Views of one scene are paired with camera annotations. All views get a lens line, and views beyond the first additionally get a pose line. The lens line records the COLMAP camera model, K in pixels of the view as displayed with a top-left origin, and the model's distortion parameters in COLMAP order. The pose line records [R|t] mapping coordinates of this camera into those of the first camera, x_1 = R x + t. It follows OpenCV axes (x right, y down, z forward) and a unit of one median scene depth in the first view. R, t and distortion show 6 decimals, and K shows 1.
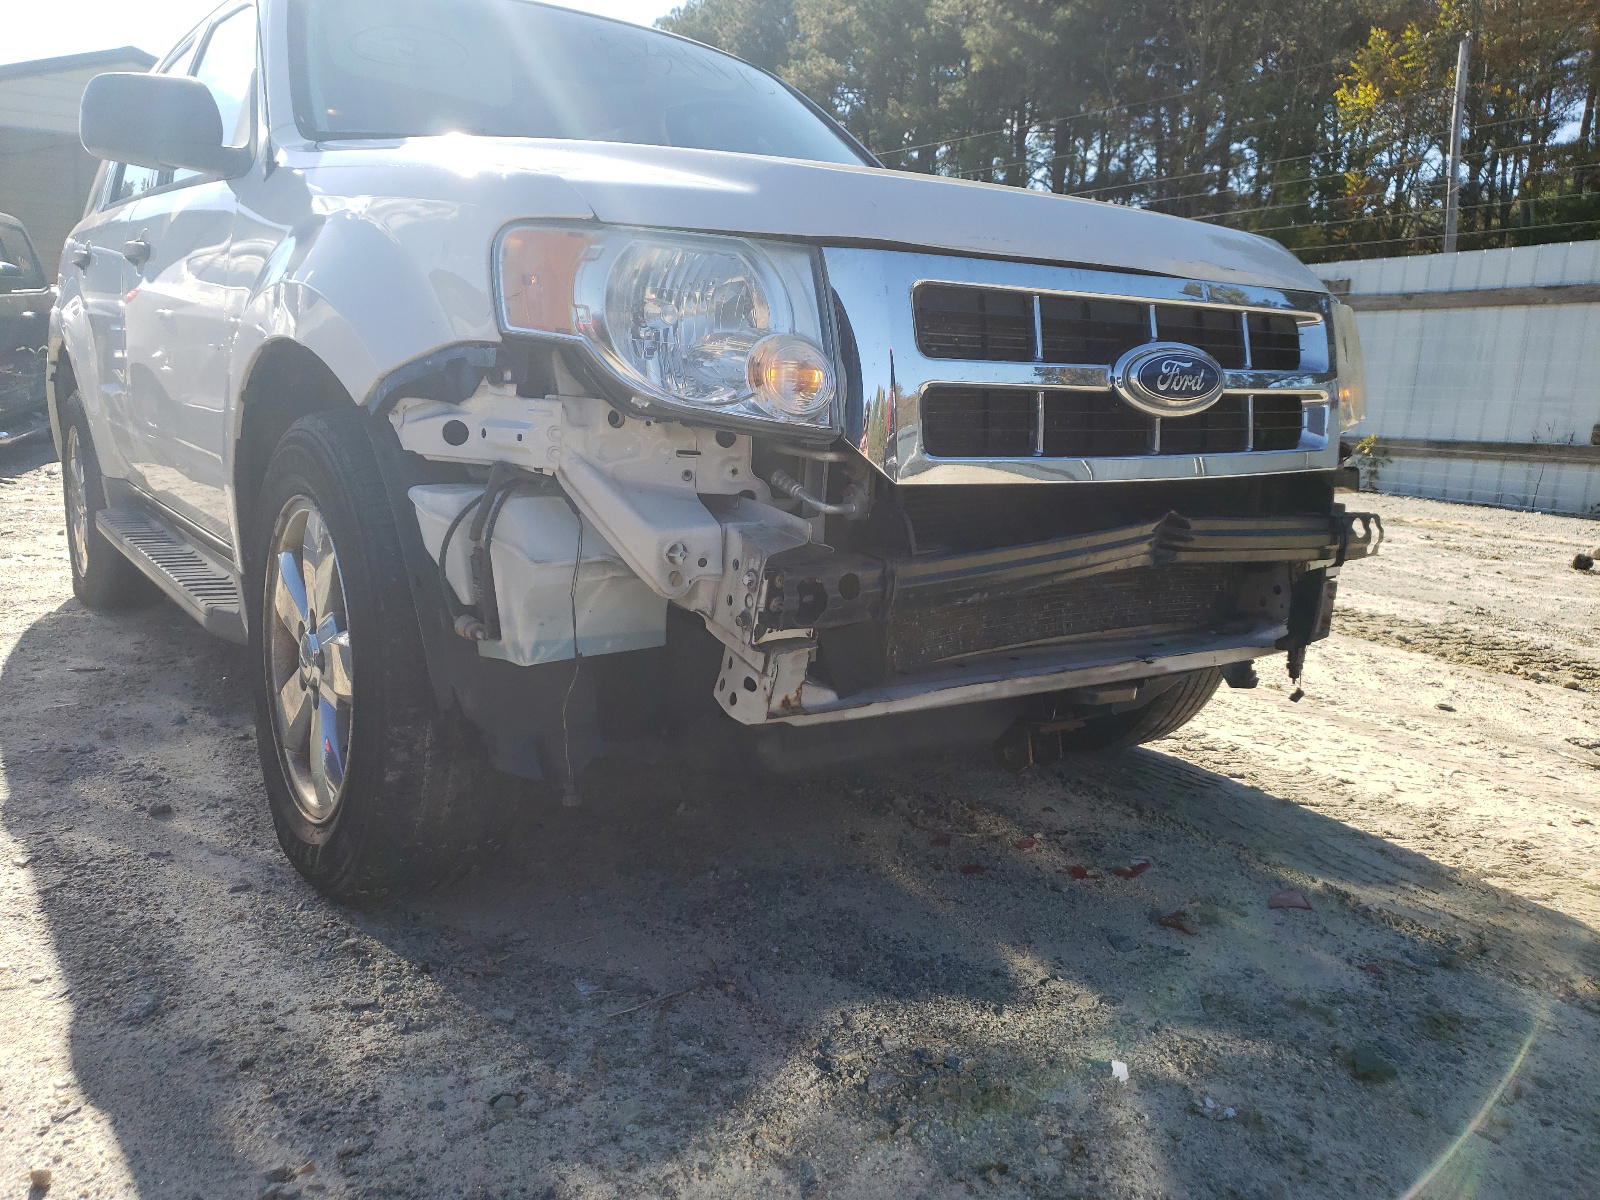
lens RADIAL K [[1227.4, 0, 805.0], [0, 1227.4, 597.9], [0, 0, 1]] dist [0.033284, -0.020287]
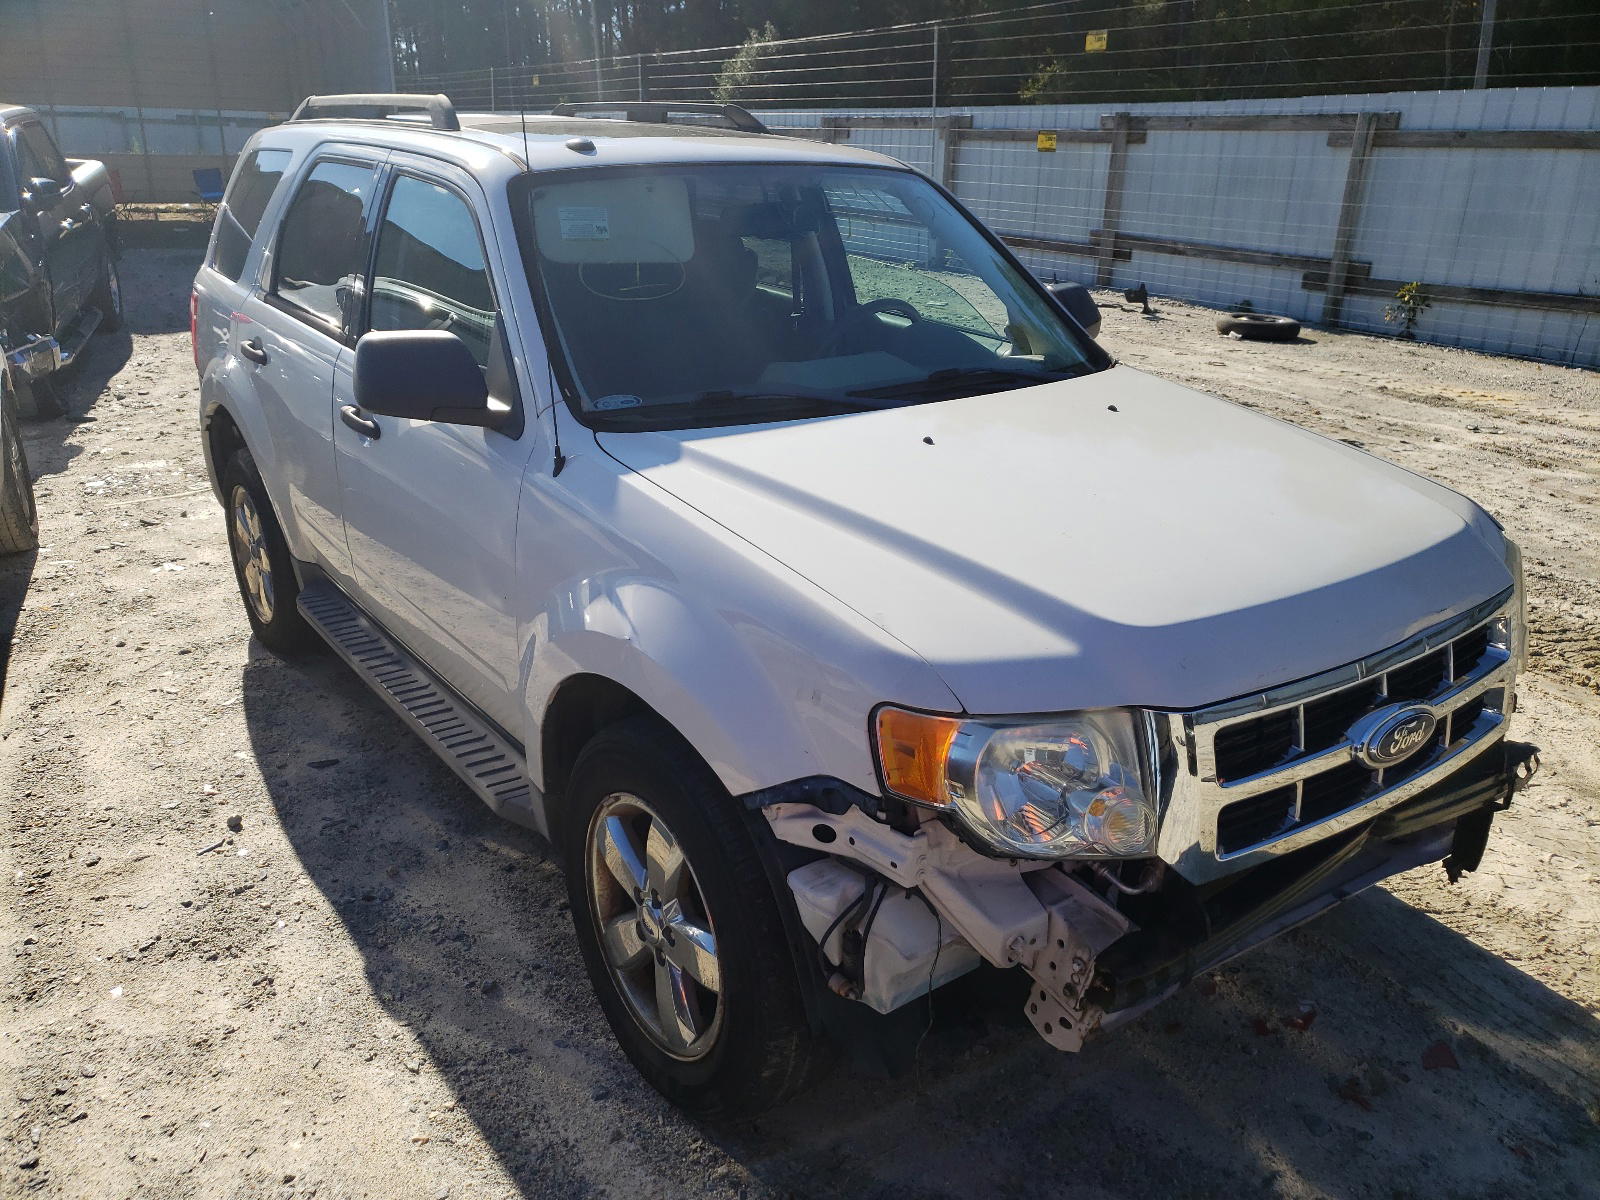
lens RADIAL K [[1227.4, 0, 792.7], [0, 1227.4, 601.7], [0, 0, 1]] dist [0.033284, -0.020287]
pose [[0.999620, -0.027077, -0.005190, -0.236578], [0.027570, 0.982518, 0.184112, -0.458708], [0.000114, -0.184186, 0.982891, -0.122625]]
